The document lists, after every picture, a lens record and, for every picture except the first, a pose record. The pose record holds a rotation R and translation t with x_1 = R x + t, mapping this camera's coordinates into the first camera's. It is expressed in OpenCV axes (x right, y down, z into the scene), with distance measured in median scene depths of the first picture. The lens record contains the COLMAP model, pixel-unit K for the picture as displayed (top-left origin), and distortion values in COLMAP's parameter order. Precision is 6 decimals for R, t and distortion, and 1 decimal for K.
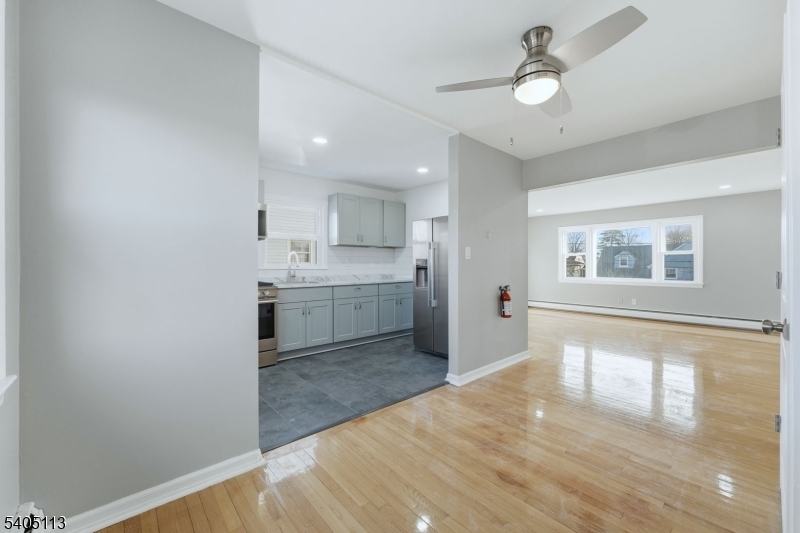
lens RADIAL K [[319.8, 0, 401.0], [0, 319.8, 263.5], [0, 0, 1]] dist [-0.000276, -0.000263]
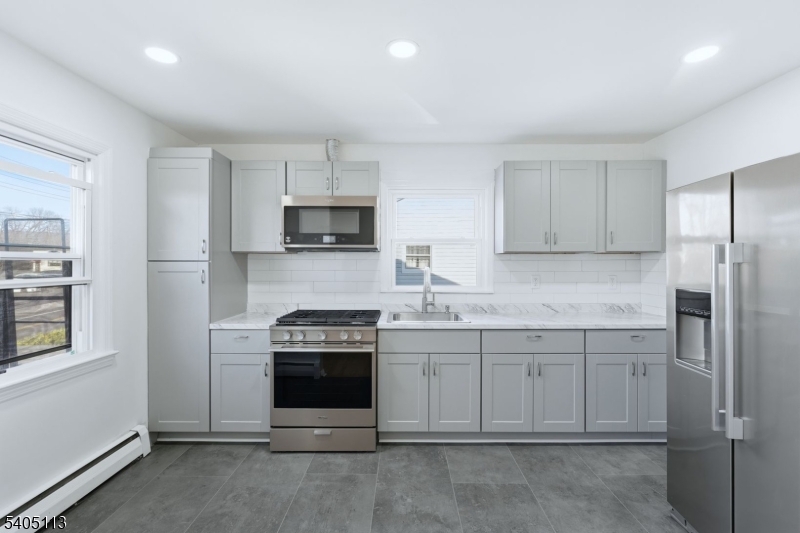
lens RADIAL K [[334.1, 0, 402.0], [0, 334.1, 262.7], [0, 0, 1]] dist [-0.001283, 0.000039]
pose [[0.744905, -0.001554, -0.667169, 0.073632], [0.000518, 0.999998, -0.001751, -0.044997], [0.667171, 0.000958, 0.744904, 0.490915]]
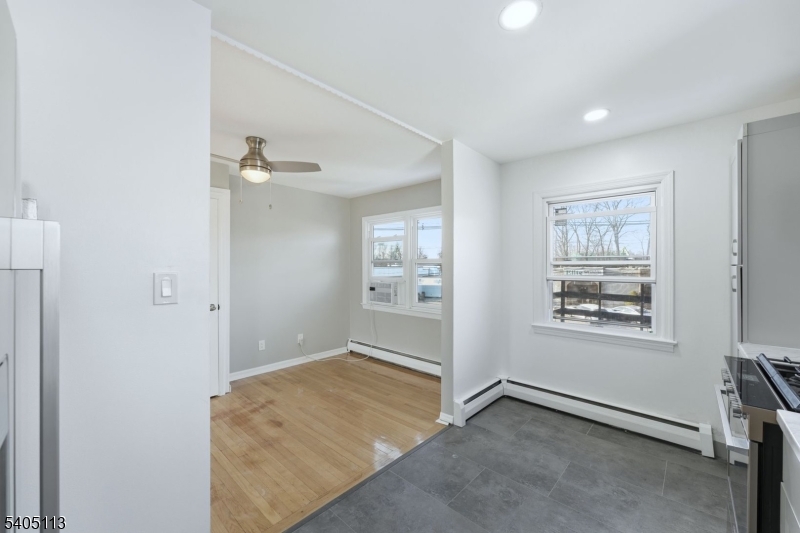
lens RADIAL K [[319.8, 0, 401.0], [0, 319.8, 263.5], [0, 0, 1]] dist [-0.000276, -0.000263]
pose [[-0.994203, -0.003674, -0.107452, -0.043033], [-0.002810, 0.999963, -0.008190, -0.046295], [0.107478, -0.007841, -0.994176, 1.117793]]
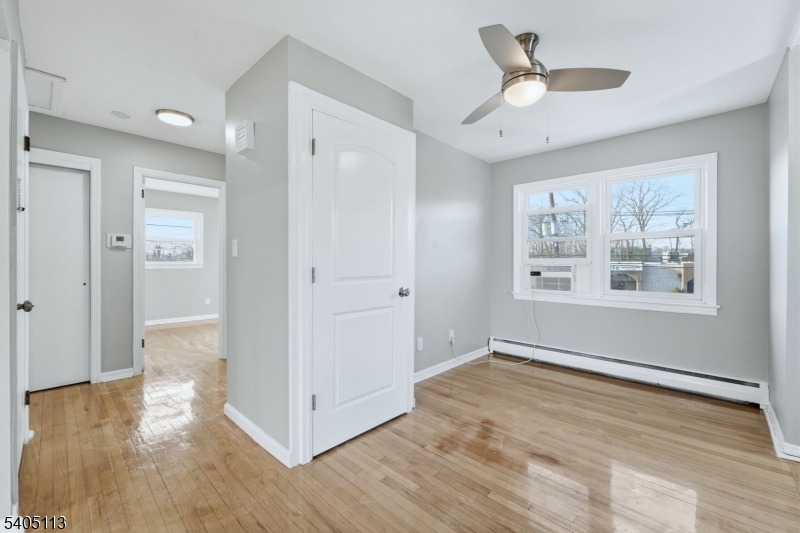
lens RADIAL K [[334.1, 0, 402.0], [0, 334.1, 262.7], [0, 0, 1]] dist [-0.001283, 0.000039]
pose [[-0.995574, -0.002567, -0.093947, 0.393348], [-0.002677, 0.999996, 0.001049, 0.003871], [0.093944, 0.001296, -0.995577, 0.877986]]
